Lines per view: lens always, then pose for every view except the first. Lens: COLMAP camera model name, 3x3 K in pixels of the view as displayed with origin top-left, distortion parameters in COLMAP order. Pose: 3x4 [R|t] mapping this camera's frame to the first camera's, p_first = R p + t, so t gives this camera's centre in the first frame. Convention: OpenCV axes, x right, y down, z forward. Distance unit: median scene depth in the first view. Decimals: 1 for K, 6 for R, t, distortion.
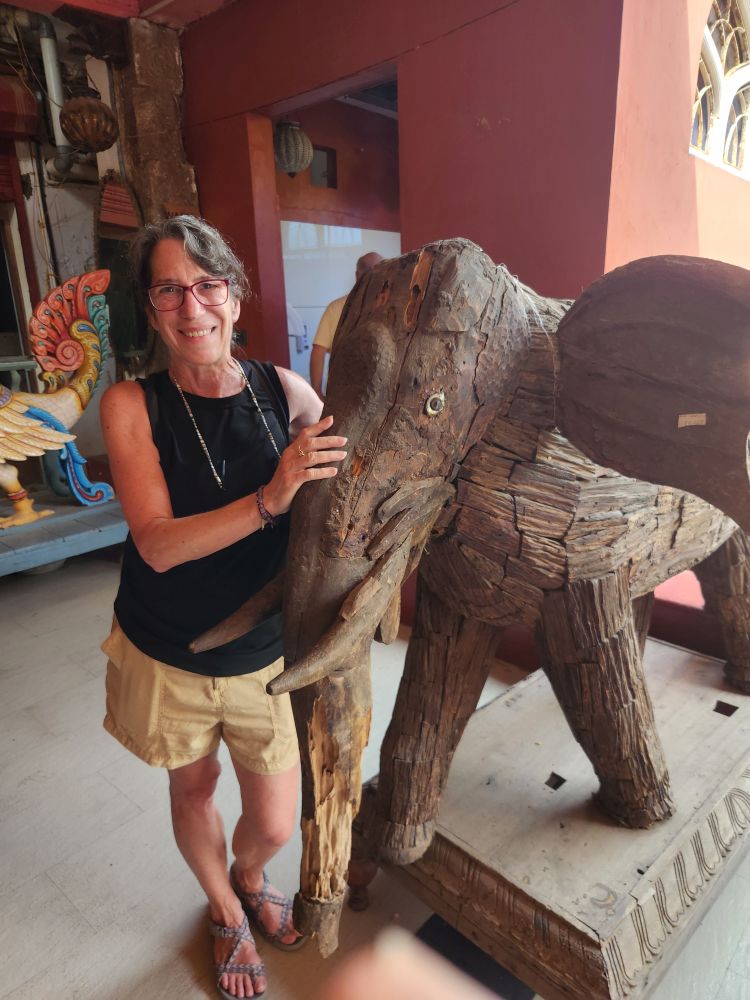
lens RADIAL K [[688.7, 0, 374.6], [0, 688.7, 507.2], [0, 0, 1]] dist [0.036108, -0.035628]
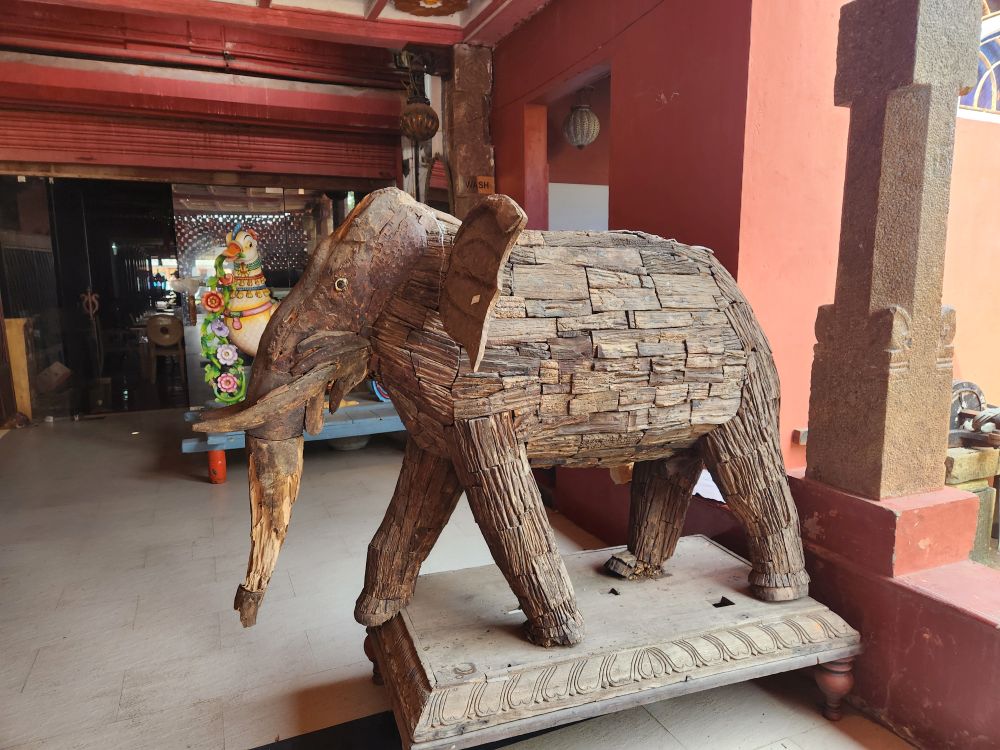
lens RADIAL K [[688.7, 0, 498.5], [0, 688.7, 372.2], [0, 0, 1]] dist [0.036108, -0.035628]
pose [[0.906393, 0.075513, -0.415631, 0.904520], [-0.130065, 0.985982, -0.104506, 0.142794], [0.401913, 0.148783, 0.903509, -0.235155]]
